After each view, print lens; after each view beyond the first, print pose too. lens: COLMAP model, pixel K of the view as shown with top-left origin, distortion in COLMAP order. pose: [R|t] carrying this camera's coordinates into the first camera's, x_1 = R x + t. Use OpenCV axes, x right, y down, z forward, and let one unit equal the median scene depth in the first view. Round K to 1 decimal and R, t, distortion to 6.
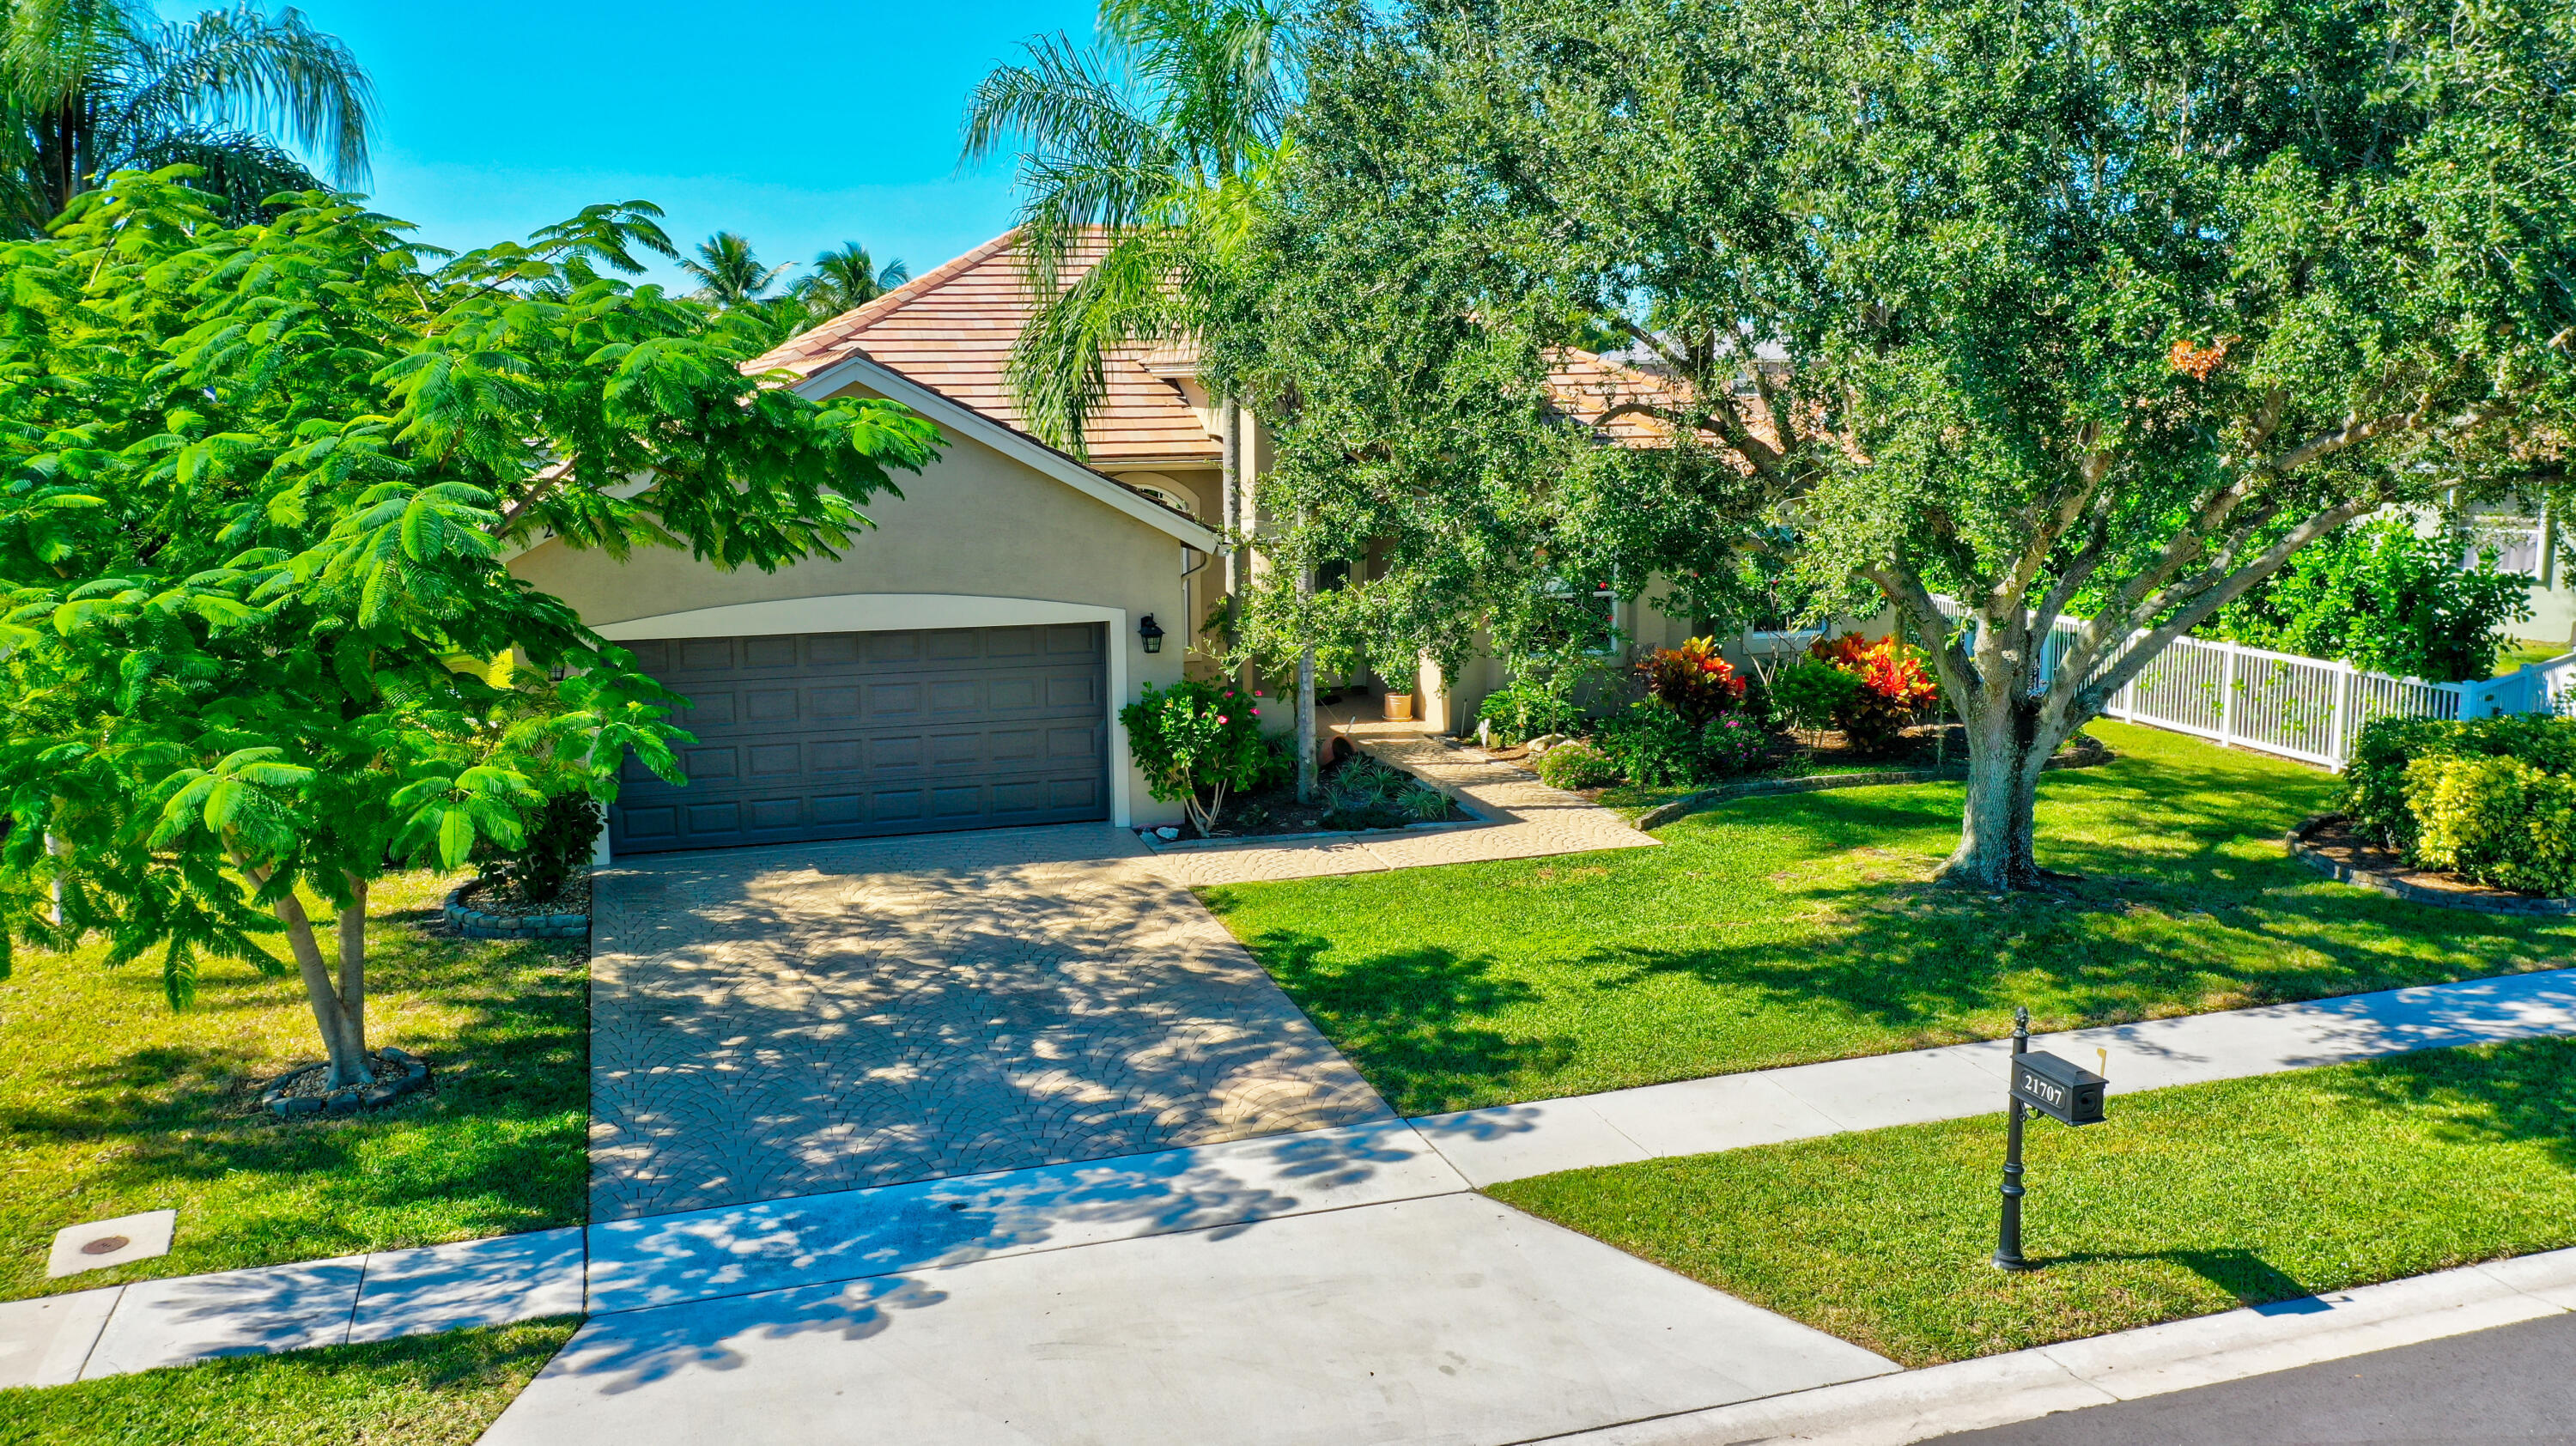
lens RADIAL K [[2061.5, 0, 1288.0], [0, 2061.5, 723.0], [0, 0, 1]] dist [0.006177, 0.003575]
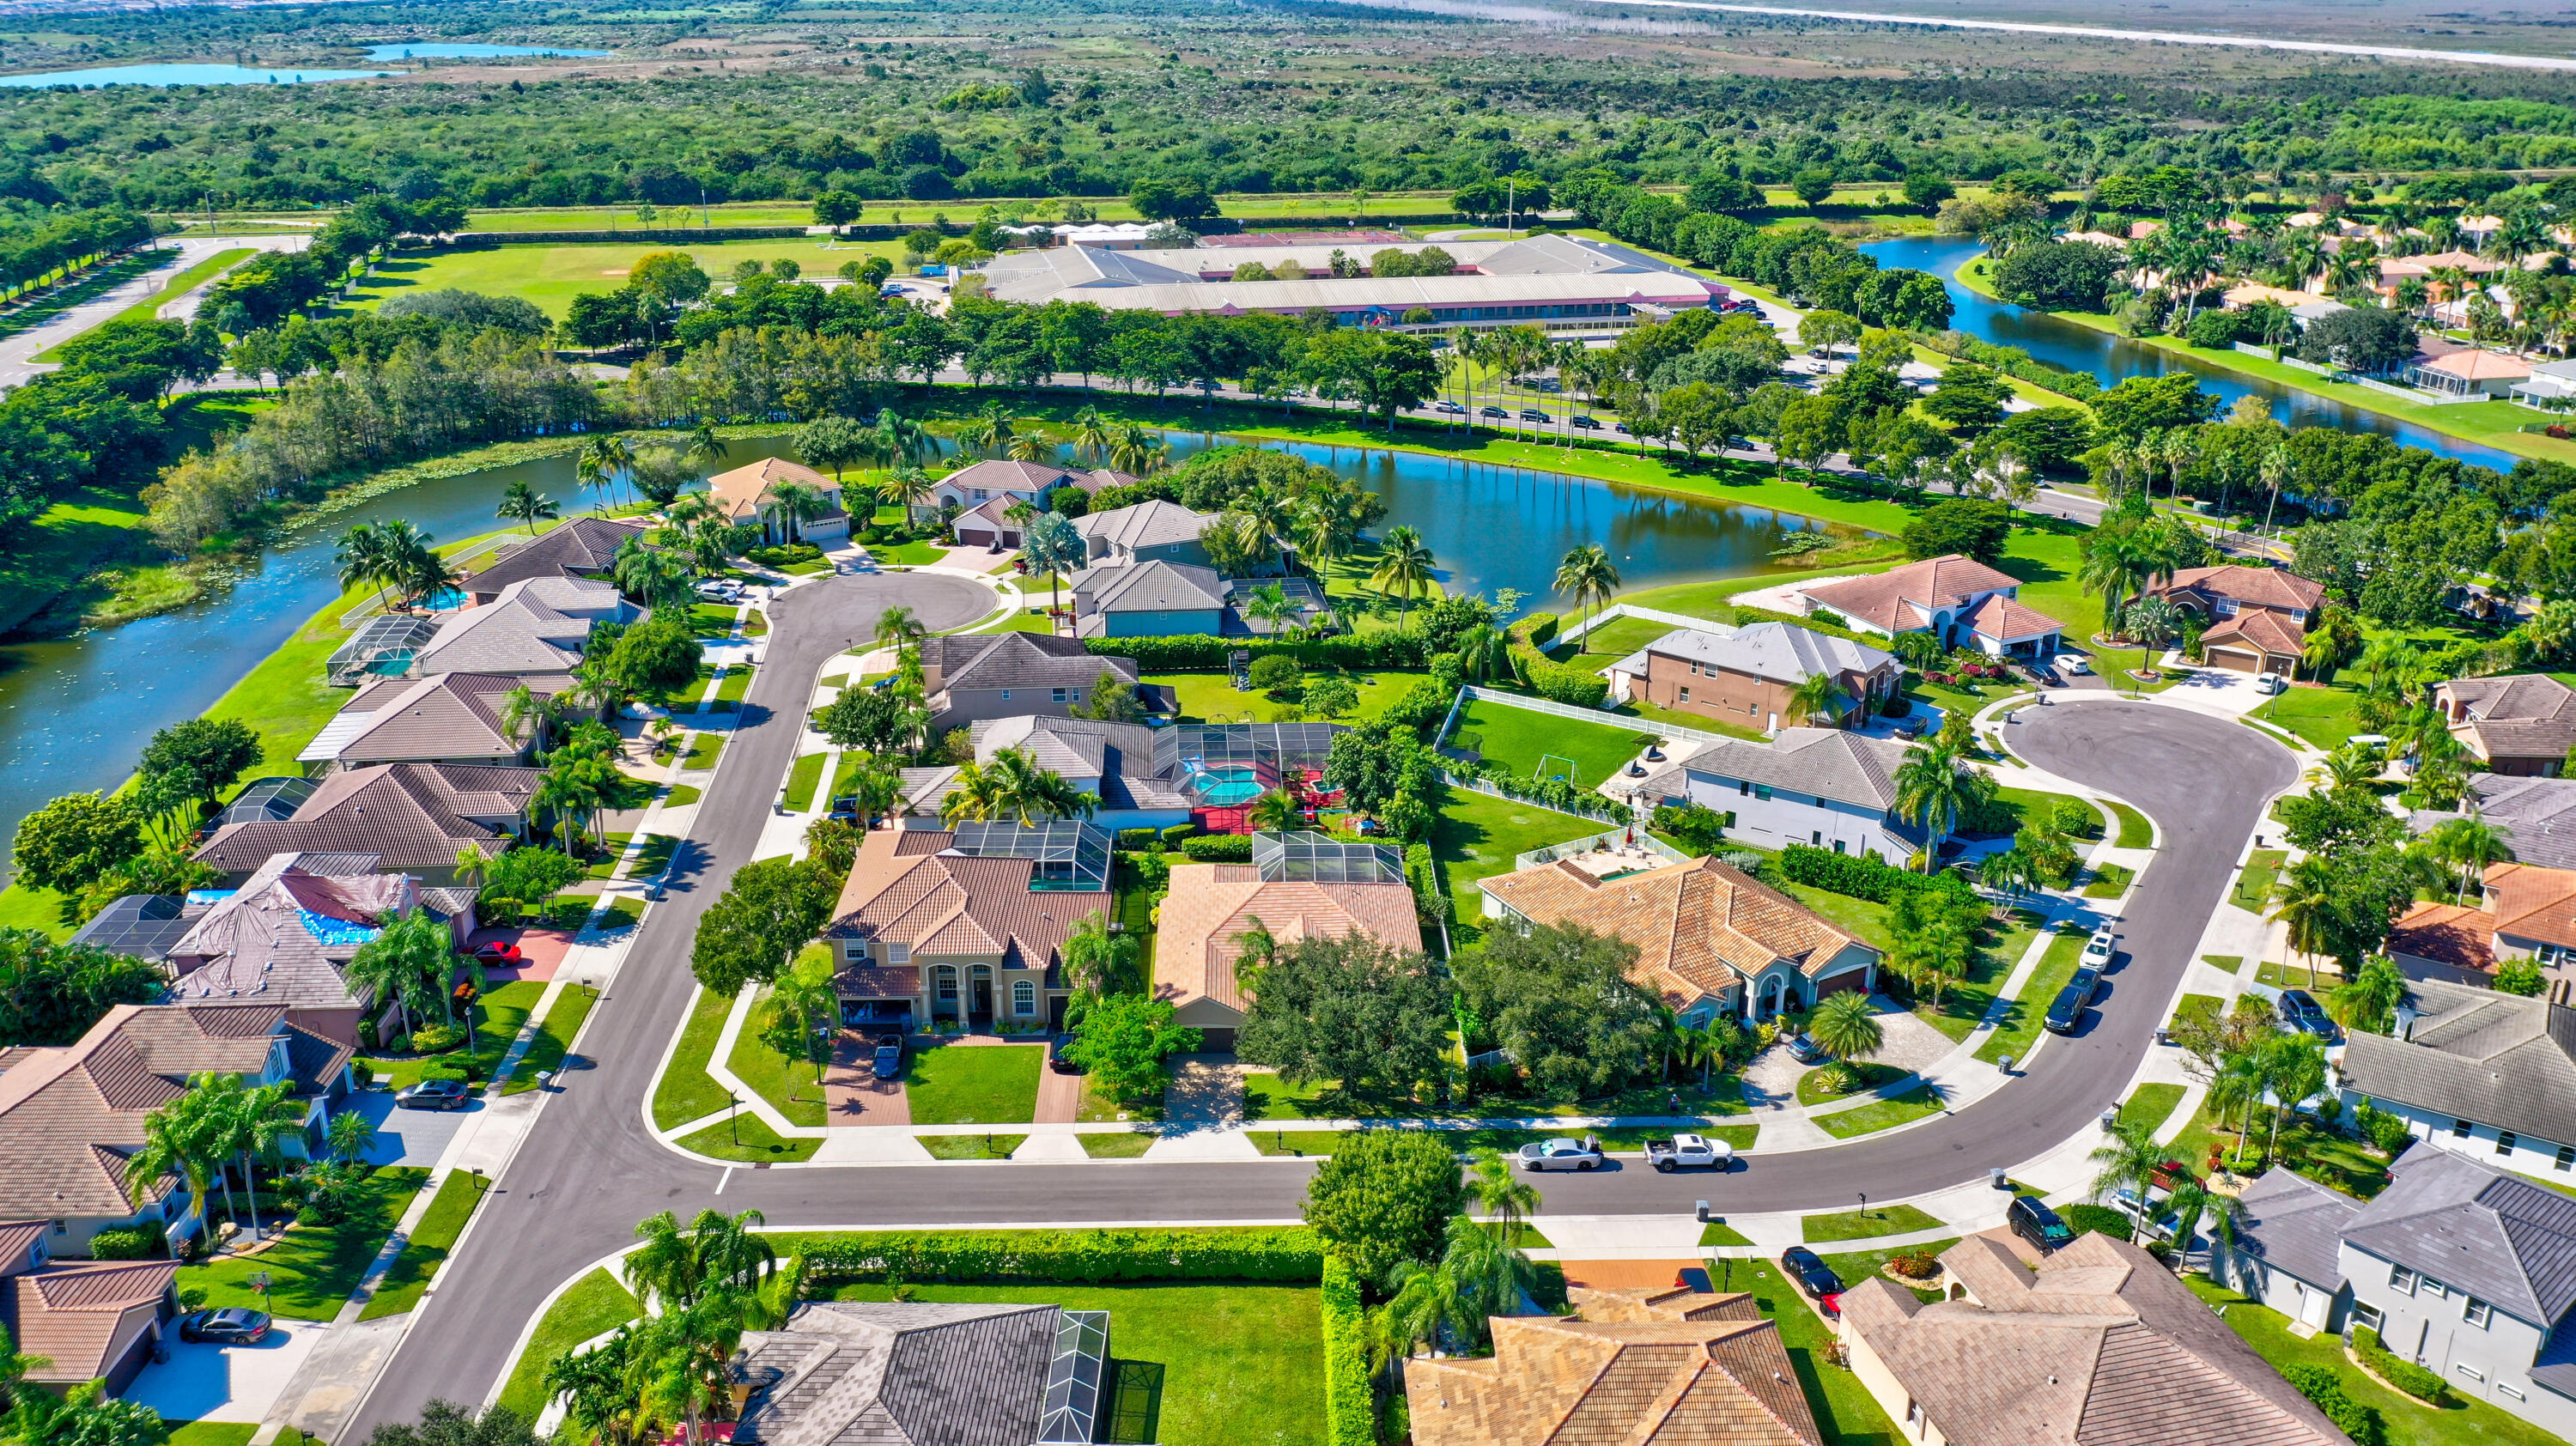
lens RADIAL K [[2027.9, 0, 1283.2], [0, 2027.9, 729.2], [0, 0, 1]] dist [0.003662, -0.003913]
pose [[0.954777, 0.116031, -0.273746, 2.585205], [-0.058479, 0.976009, 0.209731, -3.549588], [0.291514, -0.184239, 0.938656, -7.409027]]
